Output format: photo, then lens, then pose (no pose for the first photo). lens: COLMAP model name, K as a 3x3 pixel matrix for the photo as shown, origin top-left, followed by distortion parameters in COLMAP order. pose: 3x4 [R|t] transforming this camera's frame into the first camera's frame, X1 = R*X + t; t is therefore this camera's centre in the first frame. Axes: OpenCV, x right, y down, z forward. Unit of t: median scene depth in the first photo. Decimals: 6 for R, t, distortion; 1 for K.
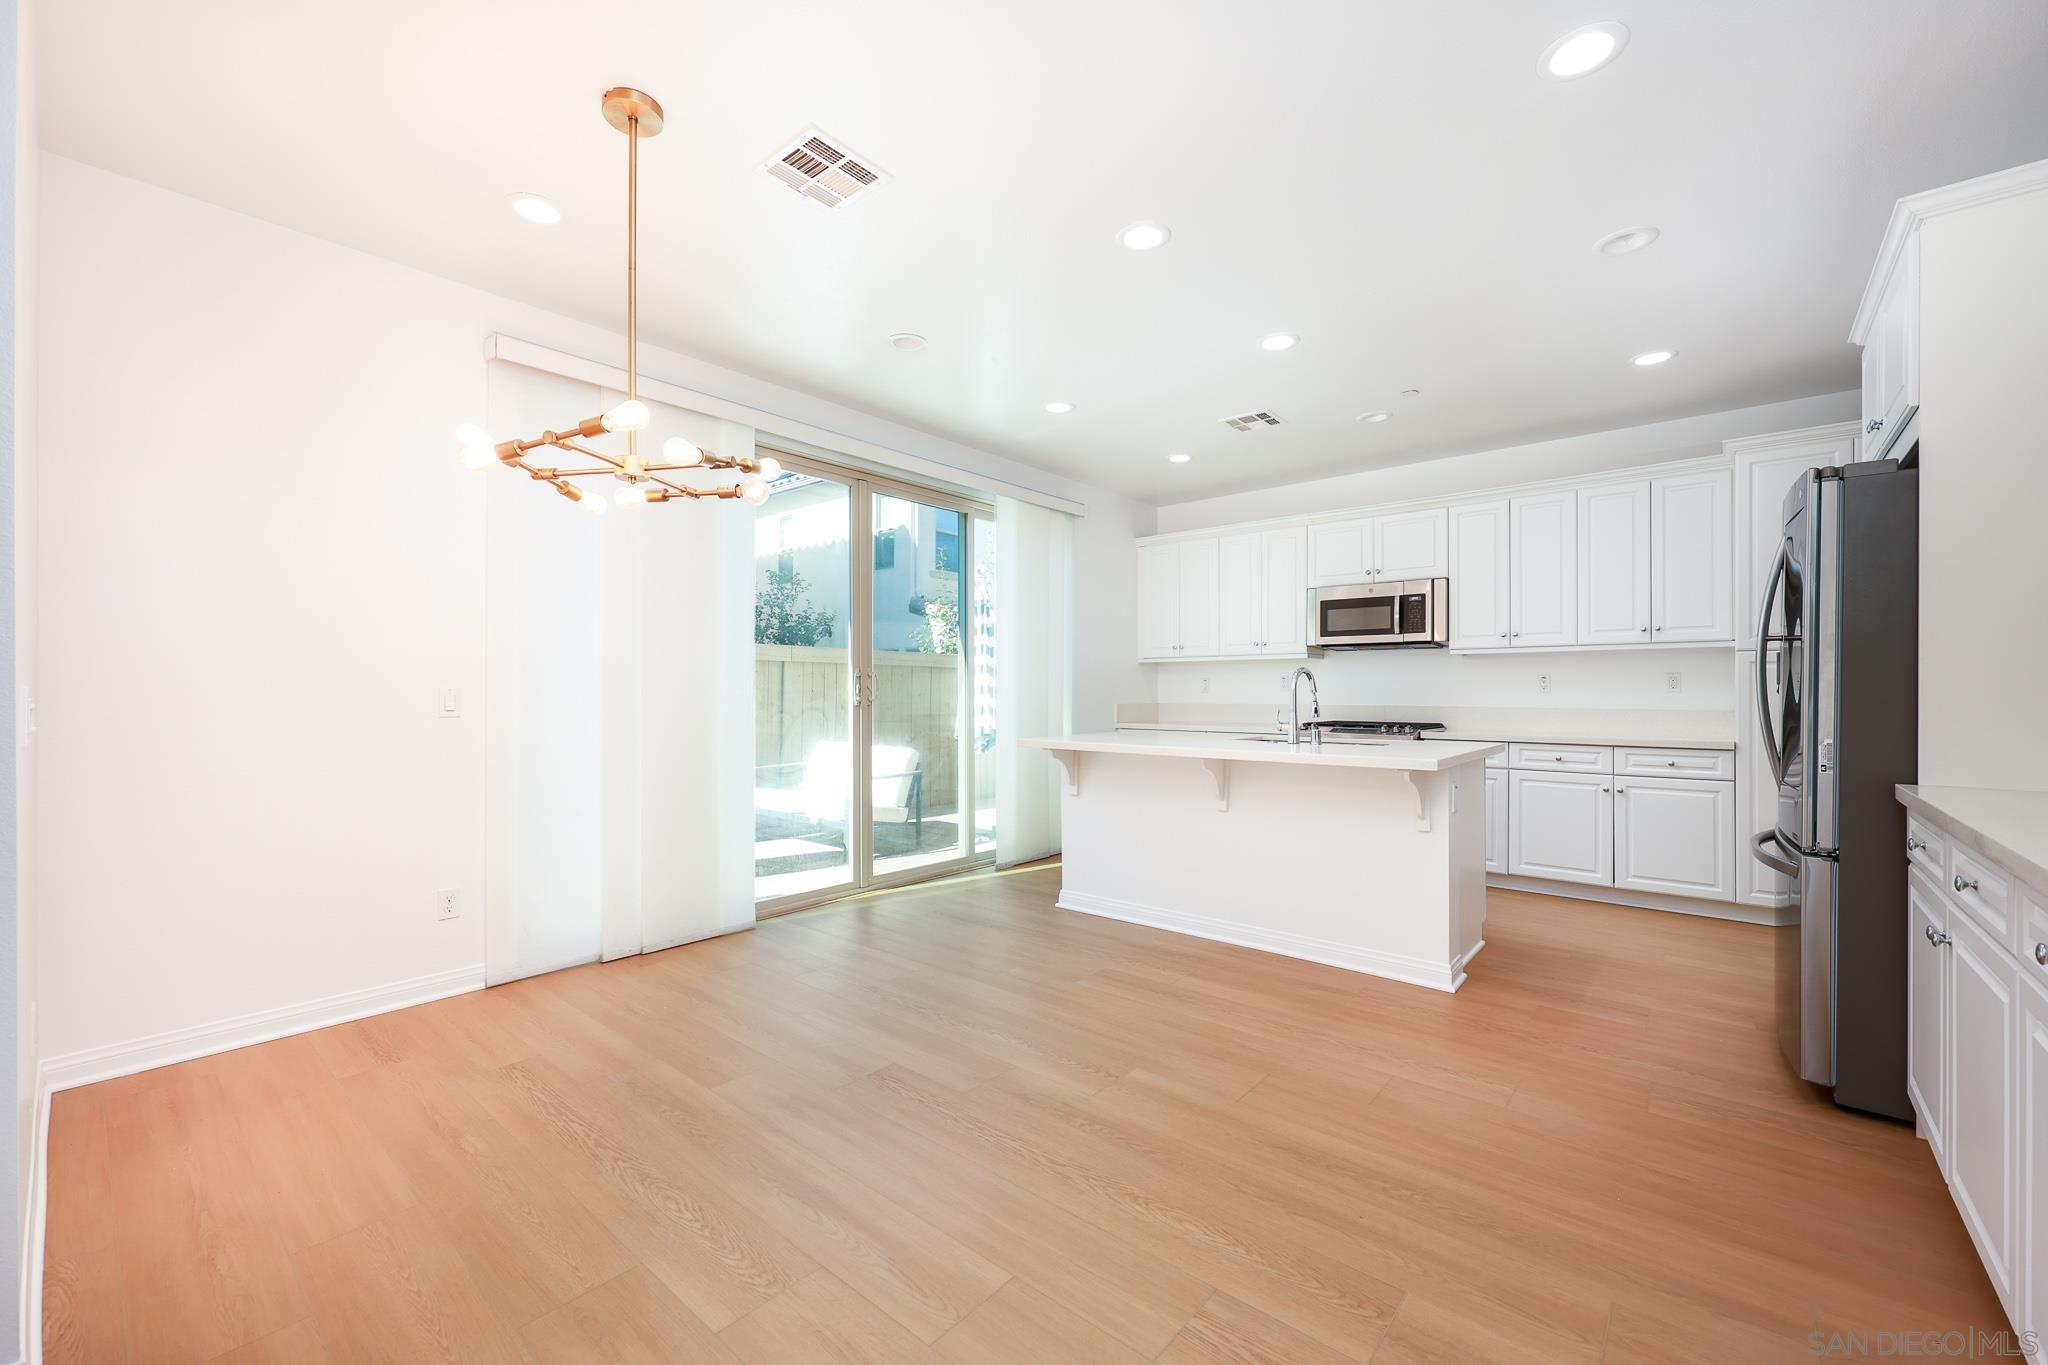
lens RADIAL K [[830.9, 0, 1028.3], [0, 830.9, 693.7], [0, 0, 1]] dist [0.000243, 0.000610]
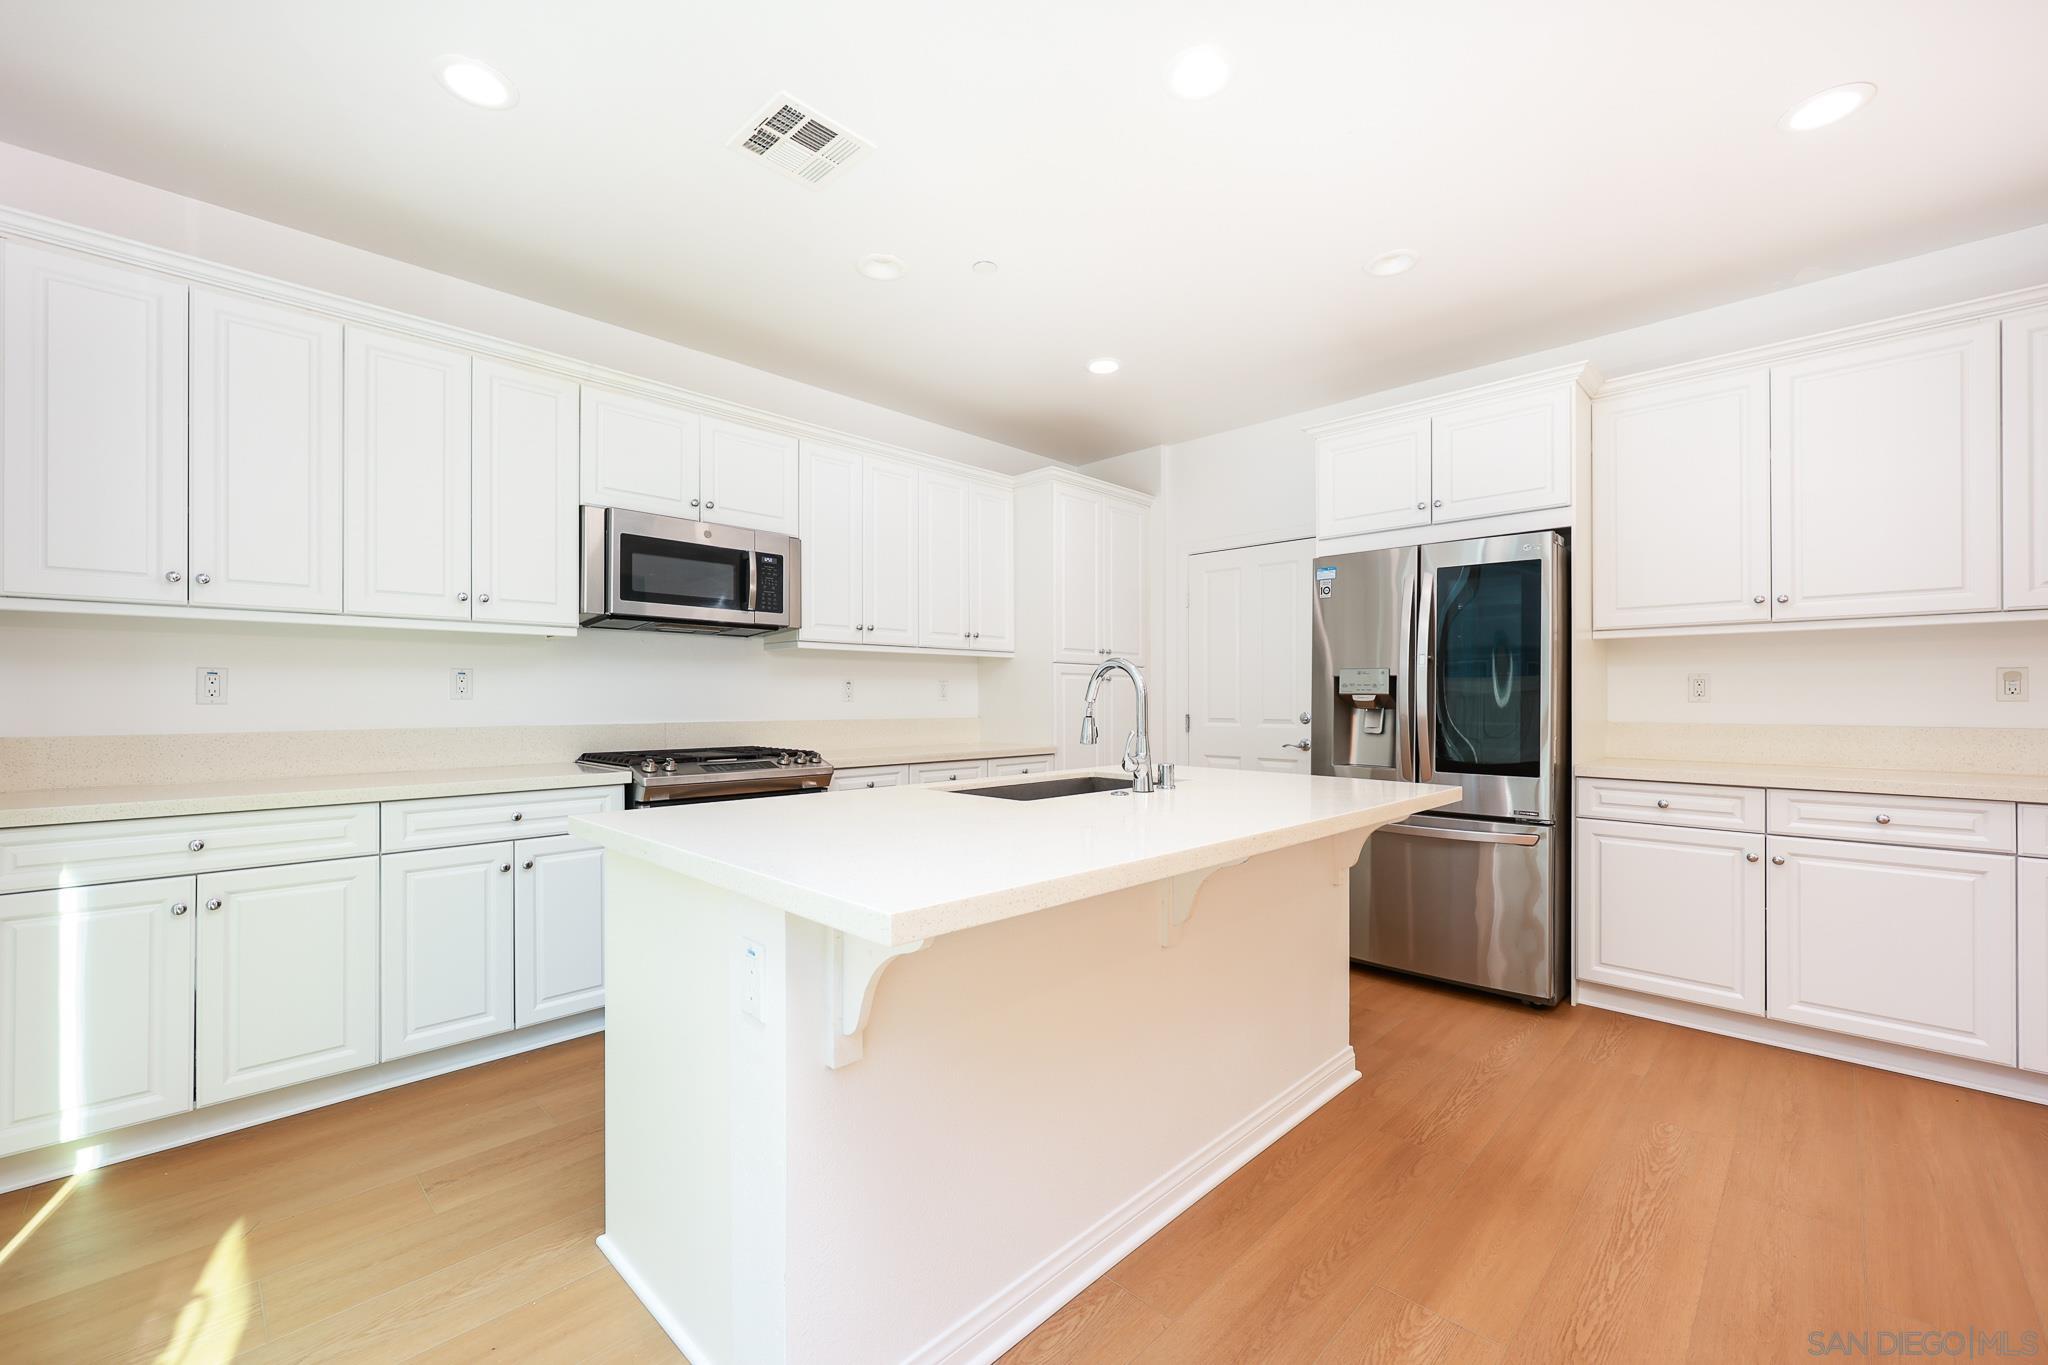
lens RADIAL K [[830.9, 0, 1028.3], [0, 830.9, 693.7], [0, 0, 1]] dist [0.000243, 0.000610]
pose [[0.061437, 0.006007, 0.998093, -0.191091], [0.003815, 0.999973, -0.006254, -0.003182], [-0.998104, 0.004192, 0.061412, 0.789442]]
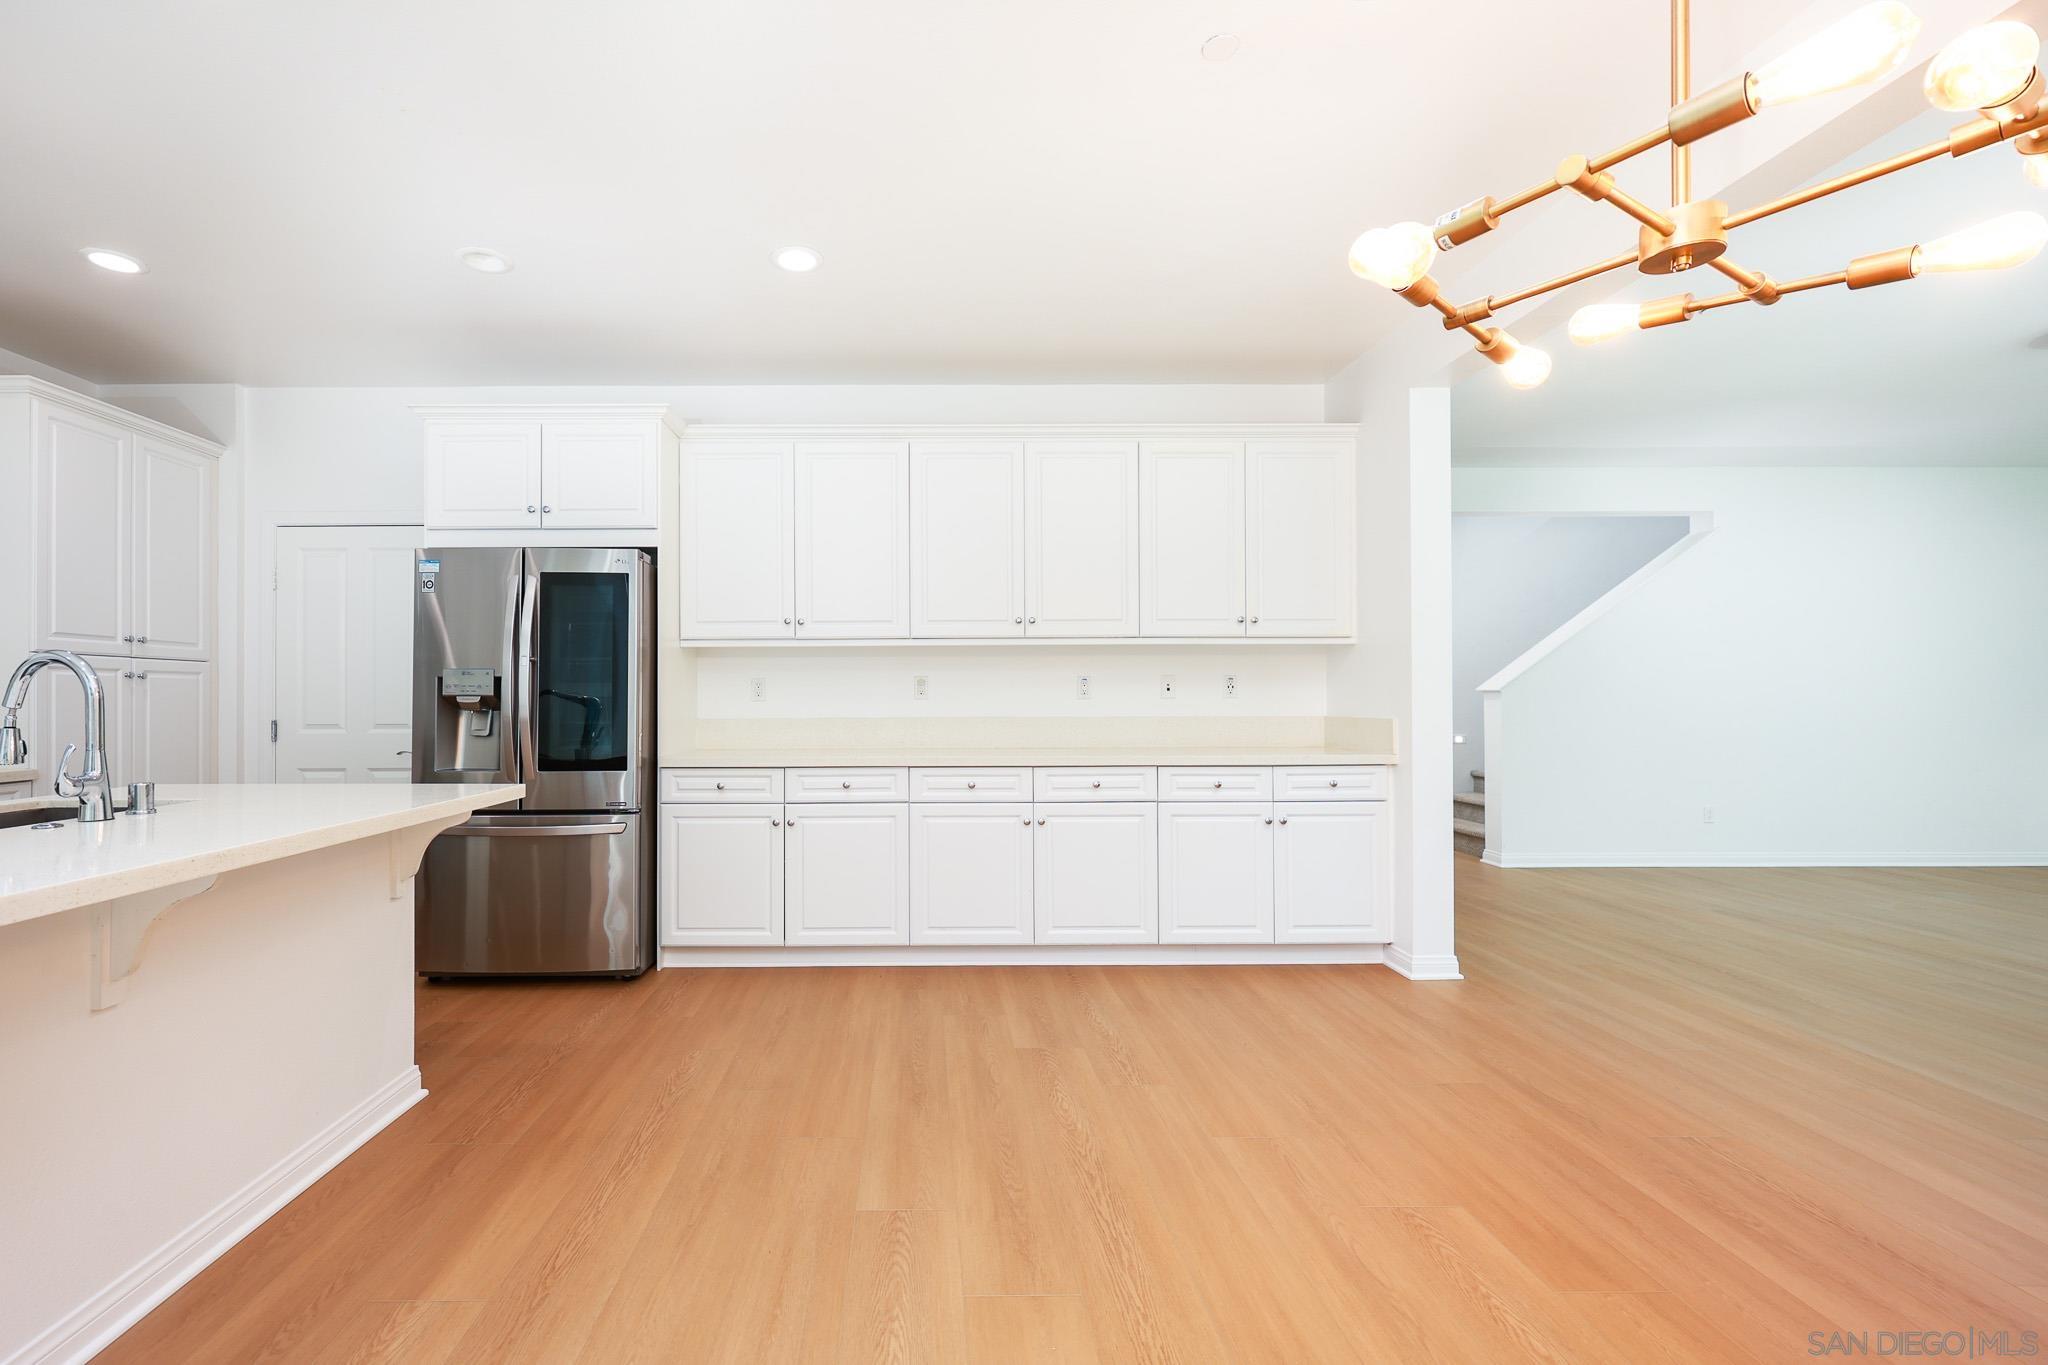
lens RADIAL K [[866.5, 0, 934.7], [0, 866.5, 687.3], [0, 0, 1]] dist [-0.000608, 0.000026]
pose [[-0.655676, 0.012405, 0.754941, -0.251962], [0.008930, 0.999923, -0.008674, -0.003223], [-0.754990, 0.001054, -0.655736, 0.726960]]
